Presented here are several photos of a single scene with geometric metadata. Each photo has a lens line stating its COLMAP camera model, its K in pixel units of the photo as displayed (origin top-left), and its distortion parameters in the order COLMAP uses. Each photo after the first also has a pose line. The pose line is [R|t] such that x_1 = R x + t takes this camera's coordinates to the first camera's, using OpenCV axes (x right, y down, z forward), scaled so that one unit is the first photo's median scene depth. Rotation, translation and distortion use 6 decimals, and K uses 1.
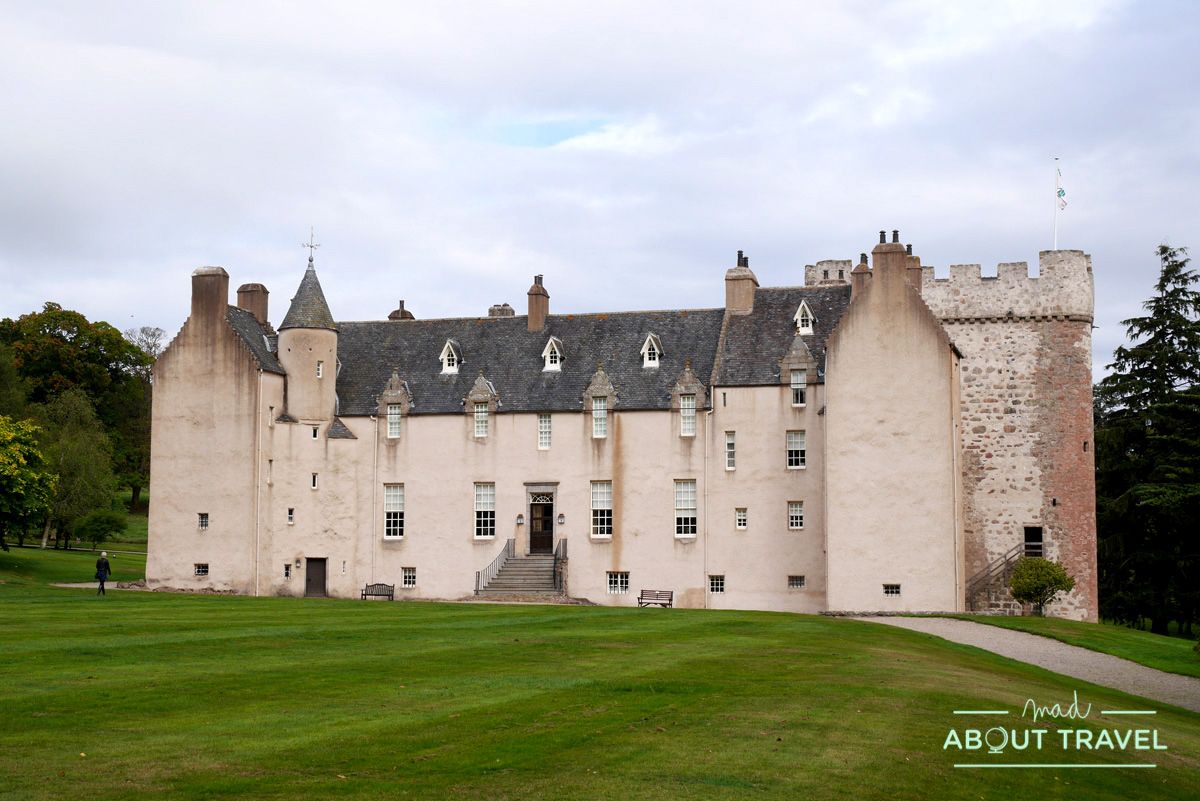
lens RADIAL K [[1631.9, 0, 602.8], [0, 1631.9, 411.5], [0, 0, 1]] dist [0.051808, 0.000000]
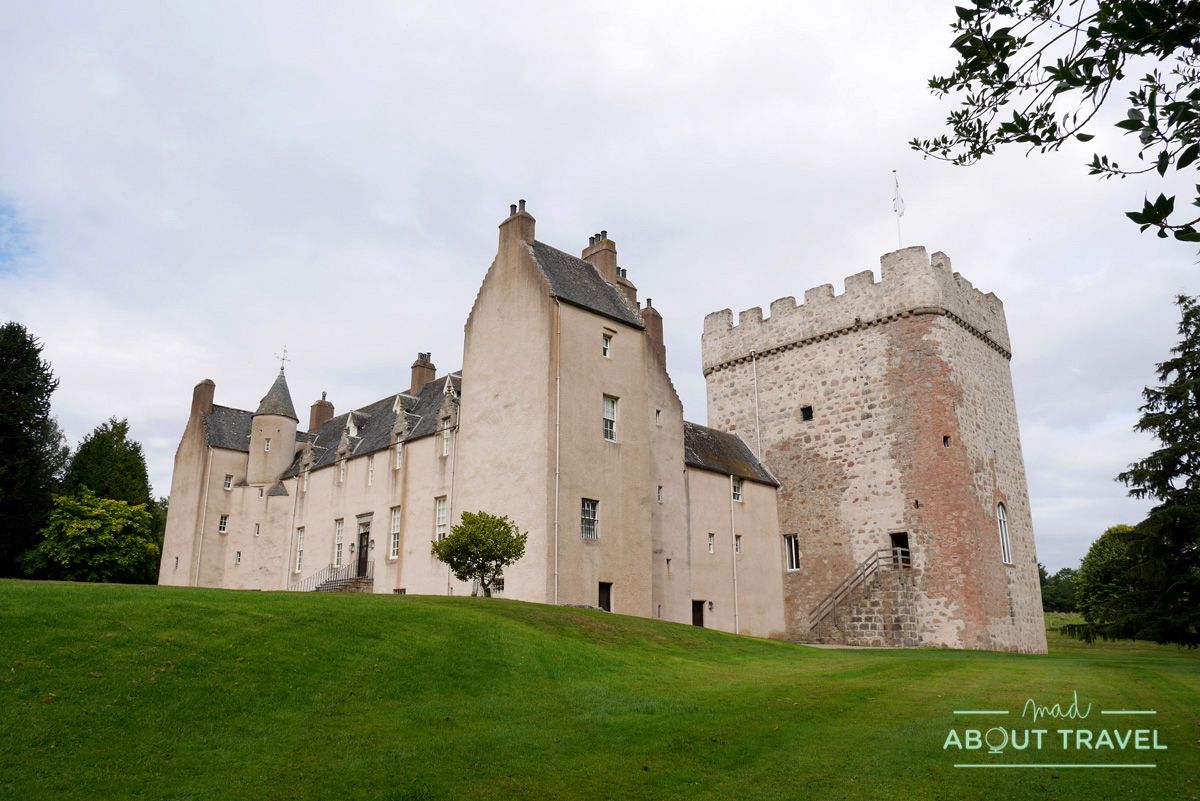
lens RADIAL K [[817.2, 0, 611.5], [0, 817.2, 418.6], [0, 0, 1]] dist [-0.038578, 0.000390]
pose [[0.877220, -0.139653, -0.459327, 0.376794], [0.057596, 0.980459, -0.188101, 0.093153], [0.476621, 0.138551, 0.868122, 0.564515]]
